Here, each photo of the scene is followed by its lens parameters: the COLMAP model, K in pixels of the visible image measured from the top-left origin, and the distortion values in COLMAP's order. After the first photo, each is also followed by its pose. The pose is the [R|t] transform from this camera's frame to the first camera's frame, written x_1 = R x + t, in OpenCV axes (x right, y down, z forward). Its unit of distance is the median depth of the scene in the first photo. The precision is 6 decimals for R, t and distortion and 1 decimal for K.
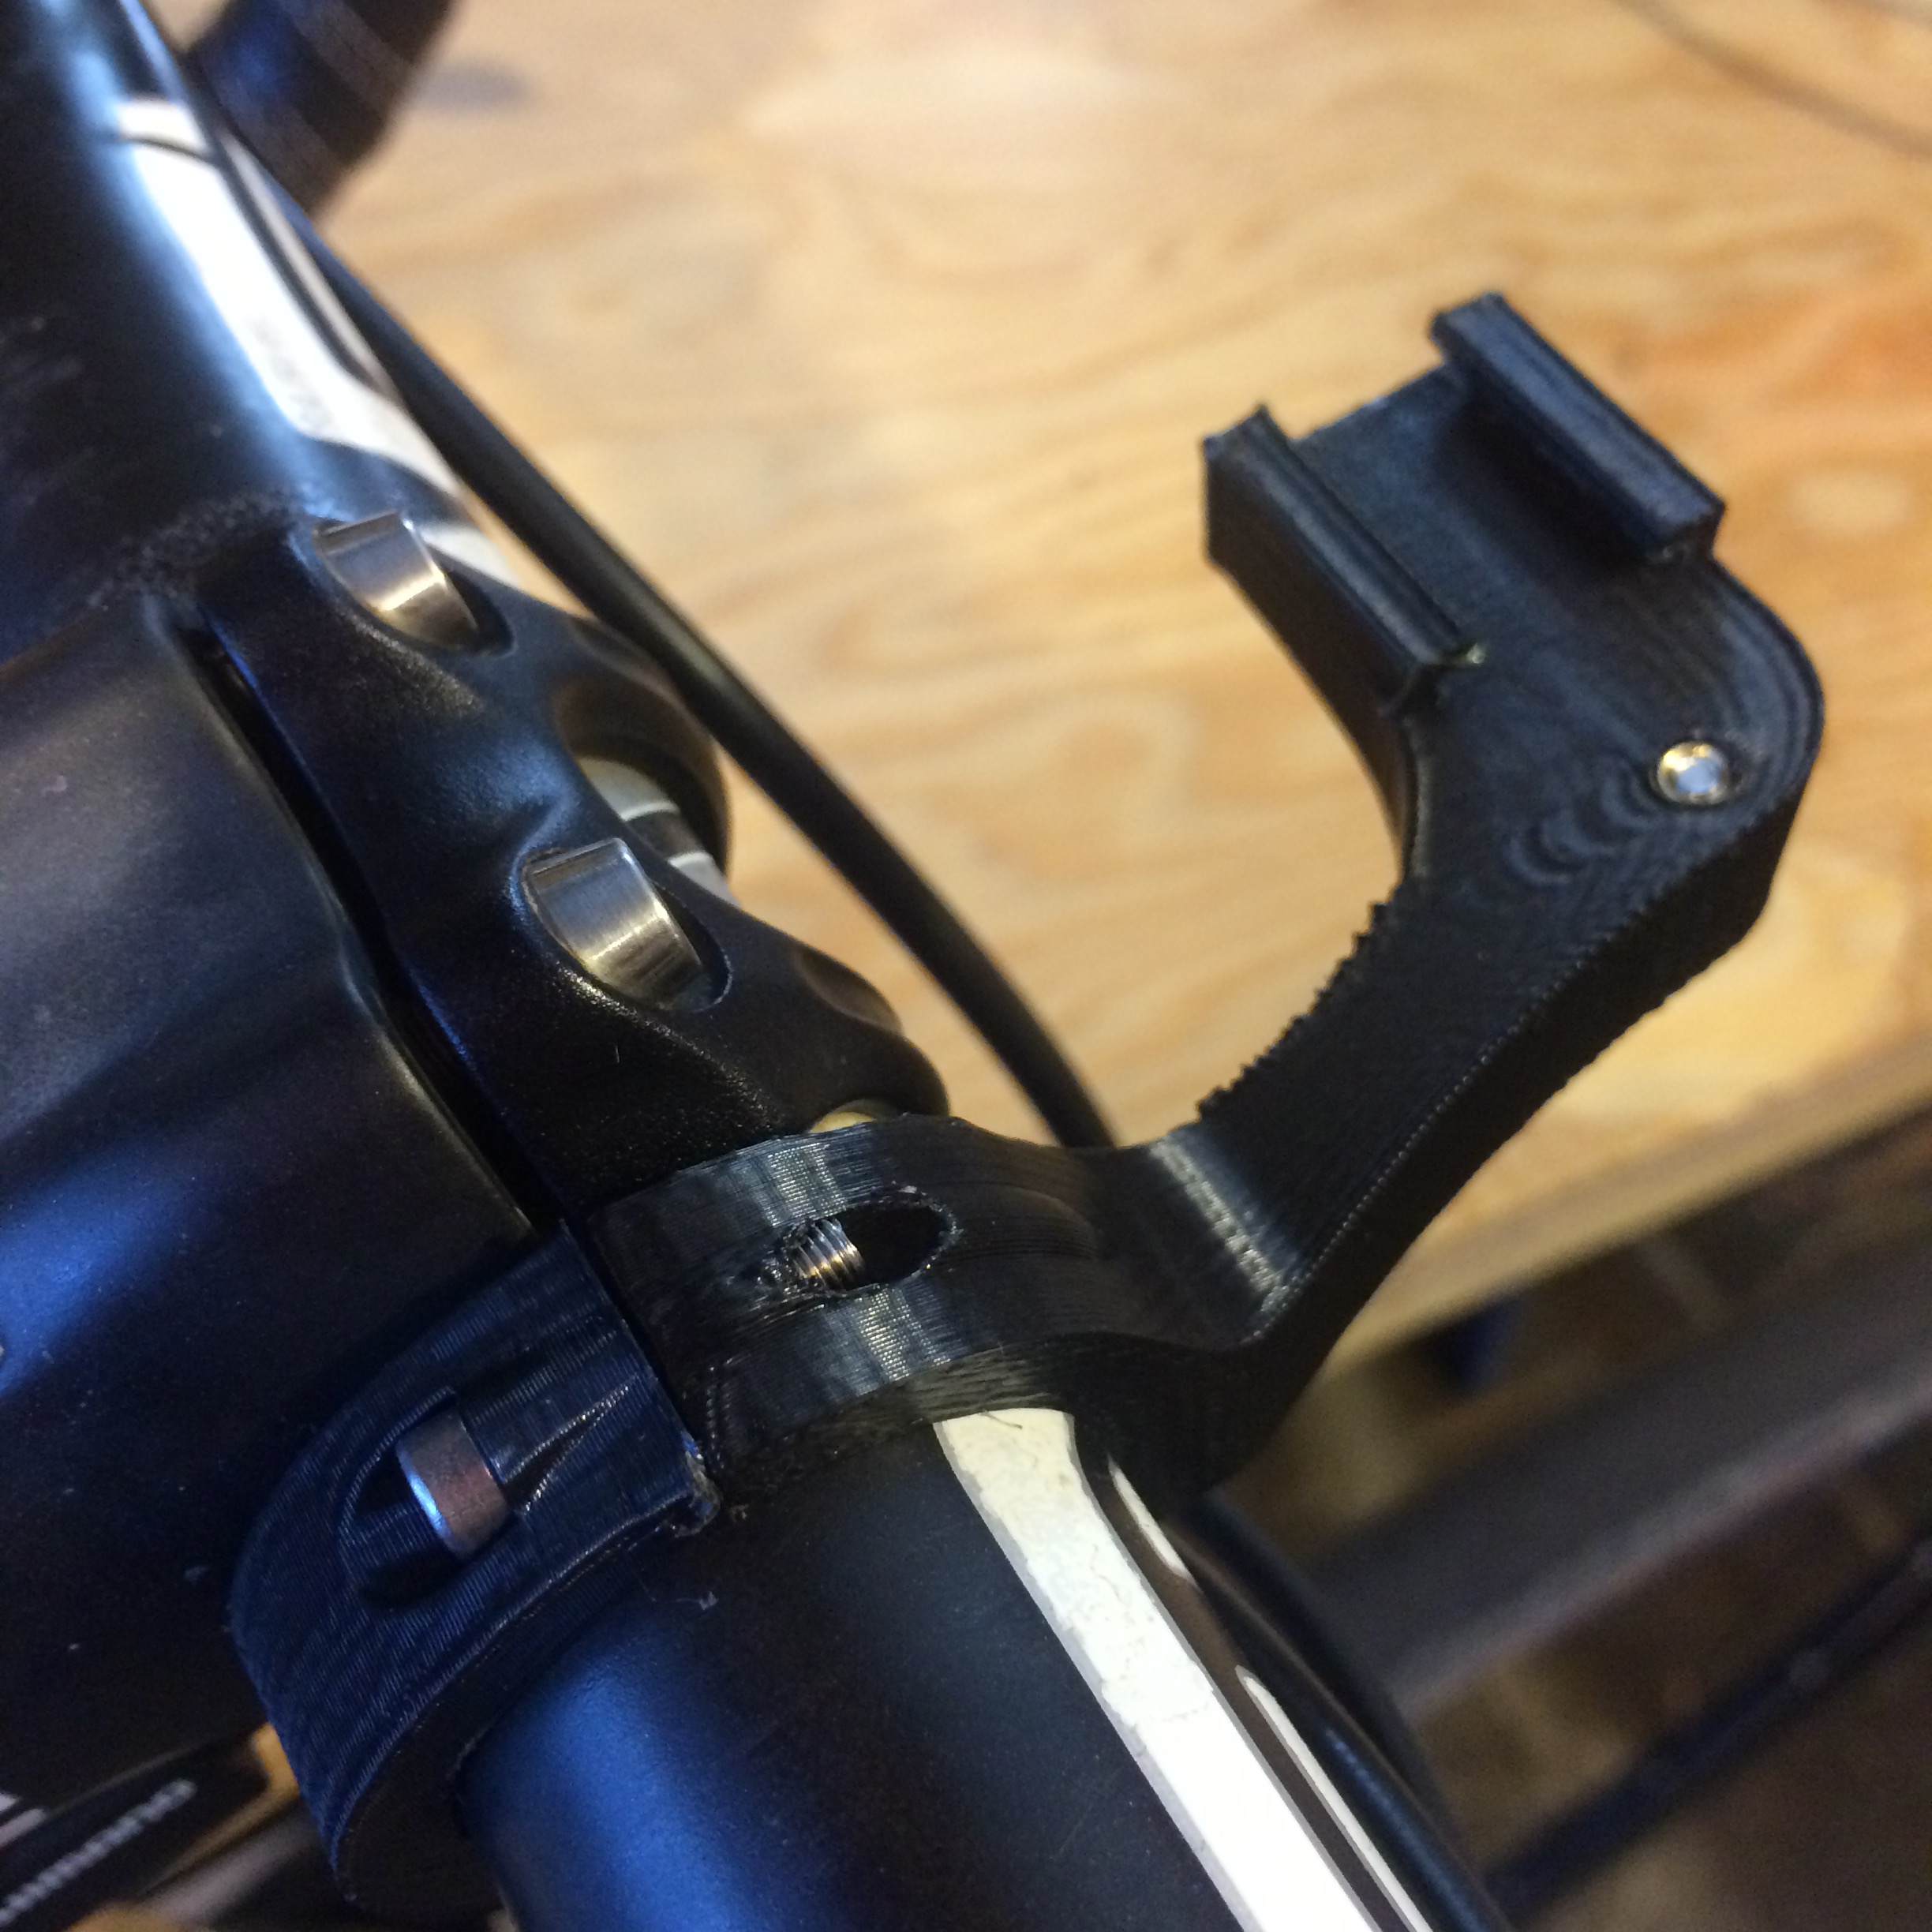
lens RADIAL K [[2594.2, 0, 966.0], [0, 2594.2, 966.0], [0, 0, 1]] dist [0.017344, -0.066600]
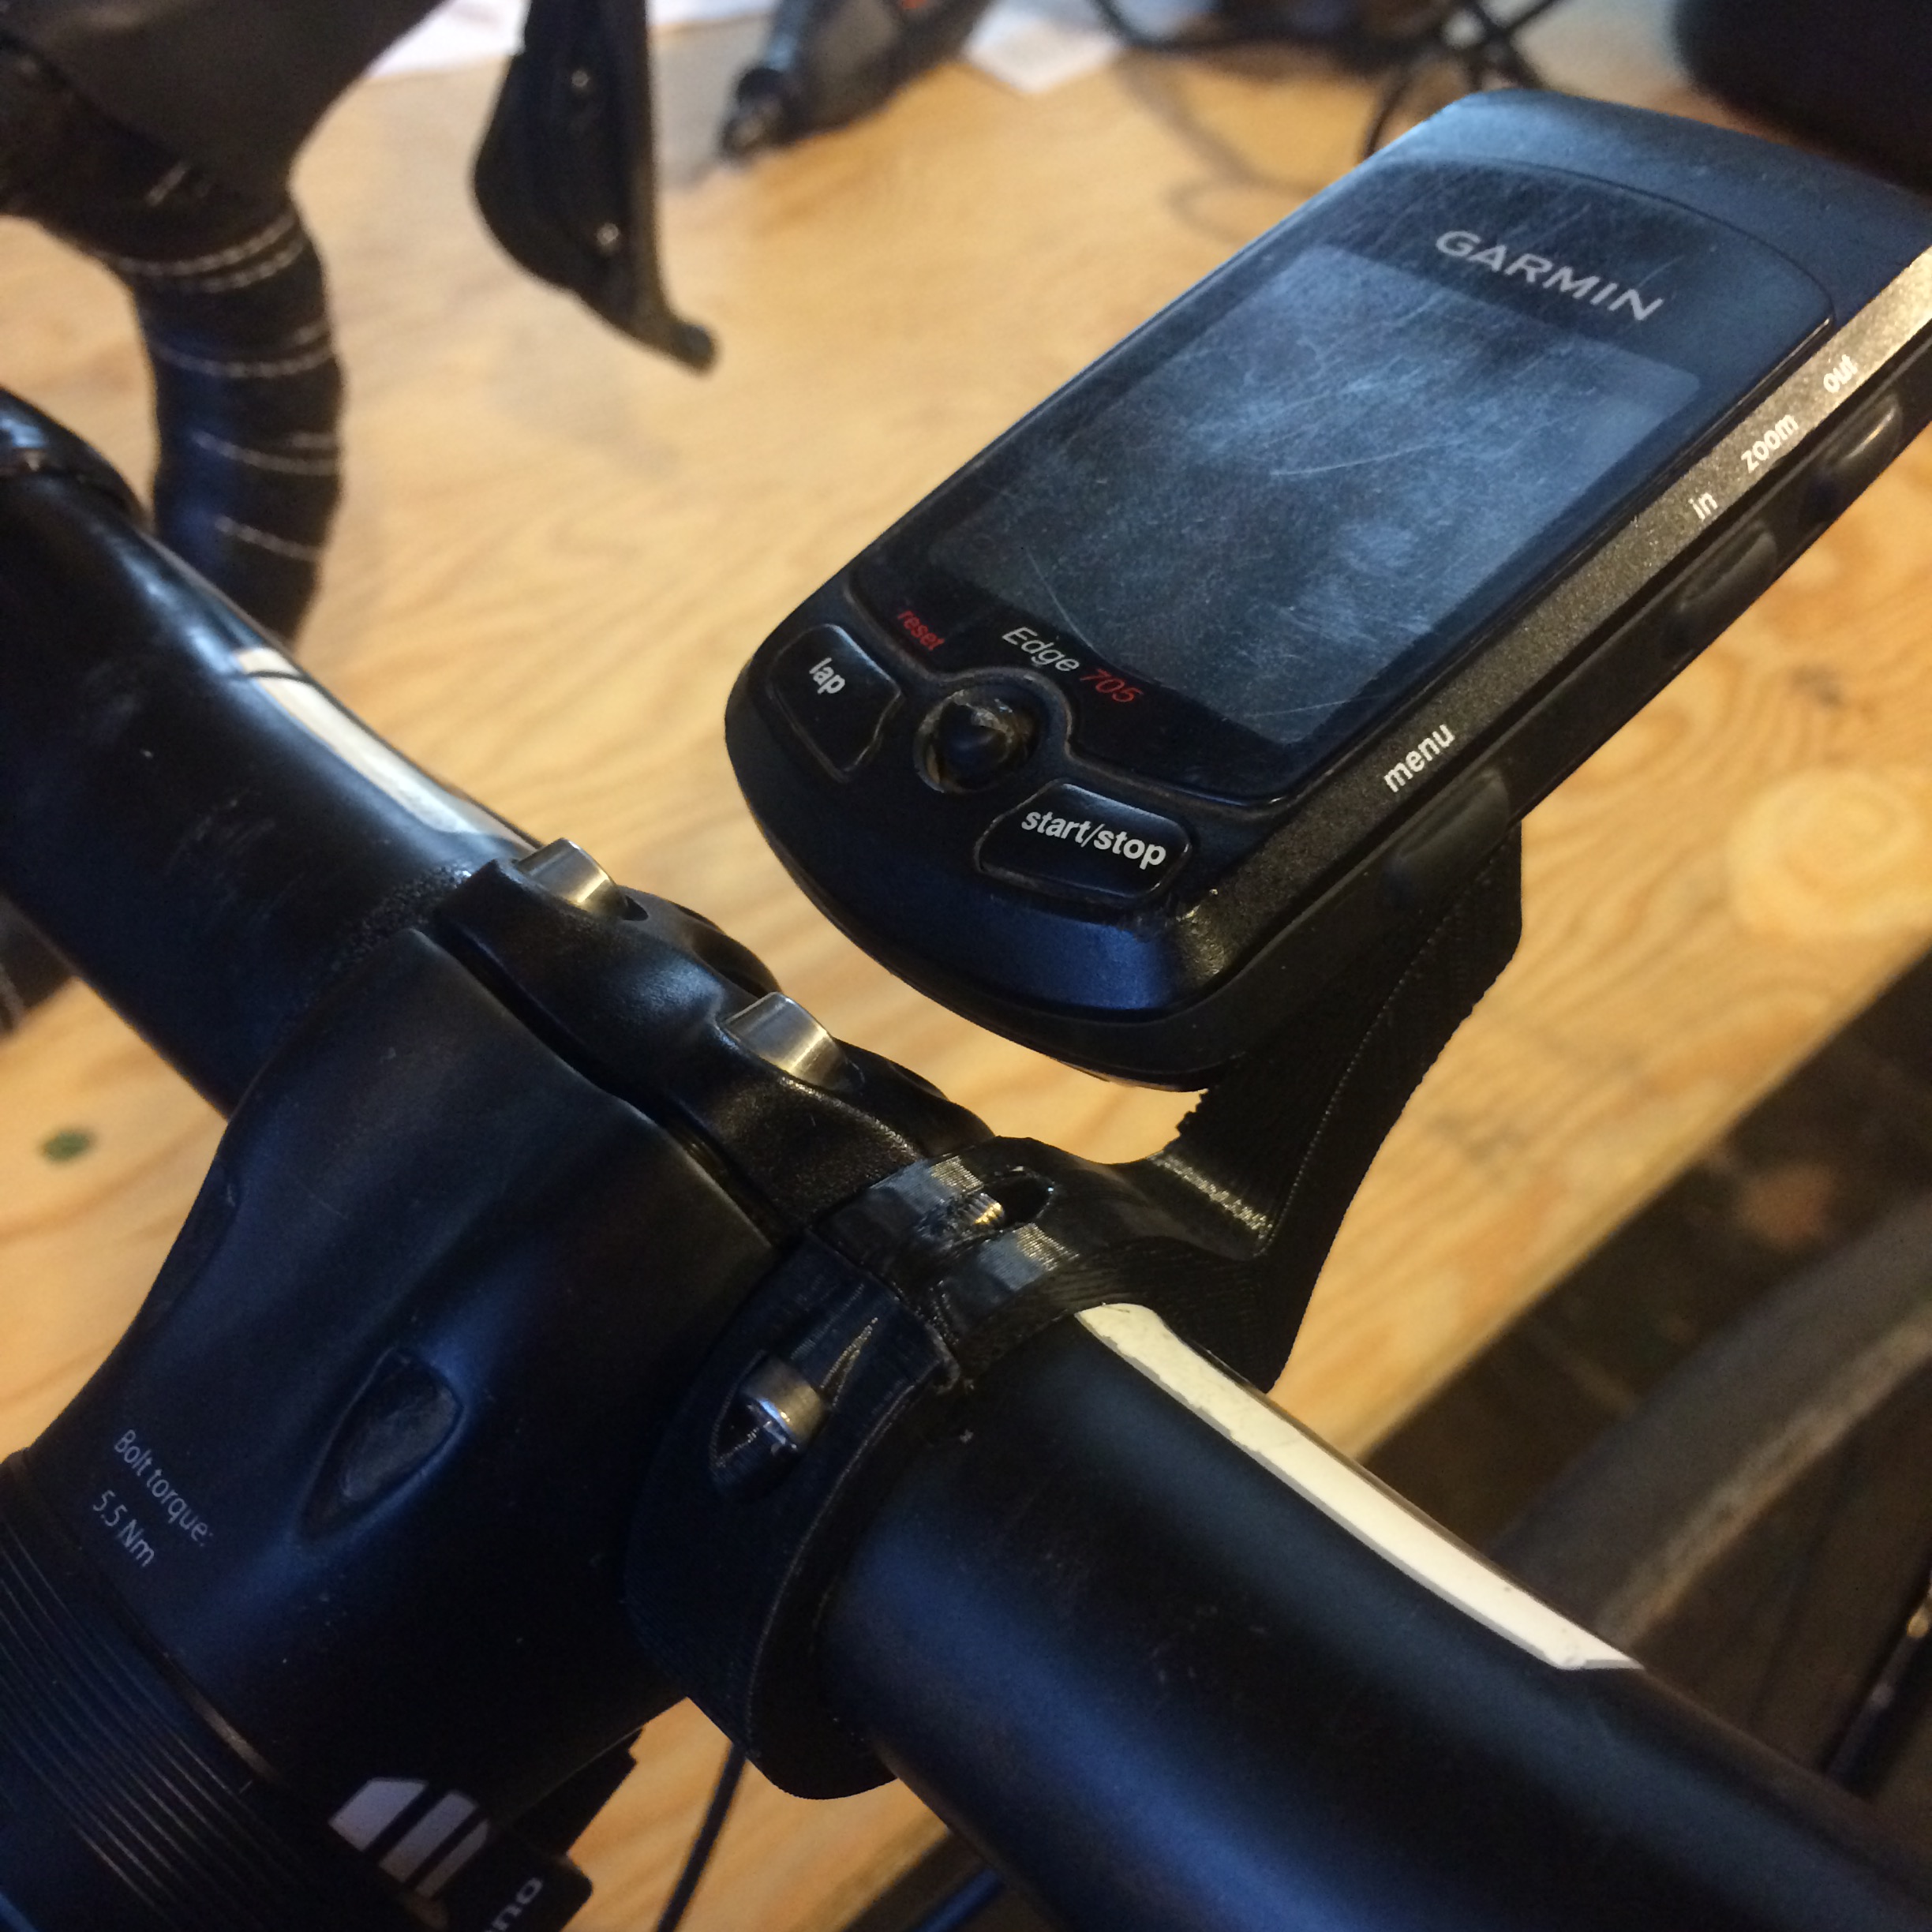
lens RADIAL K [[2594.2, 0, 966.0], [0, 2594.2, 966.0], [0, 0, 1]] dist [0.017344, -0.066600]
pose [[0.969196, -0.226792, 0.096049, -0.175324], [0.240358, 0.956046, -0.167939, 0.226497], [-0.053740, 0.185852, 0.981107, -0.515338]]
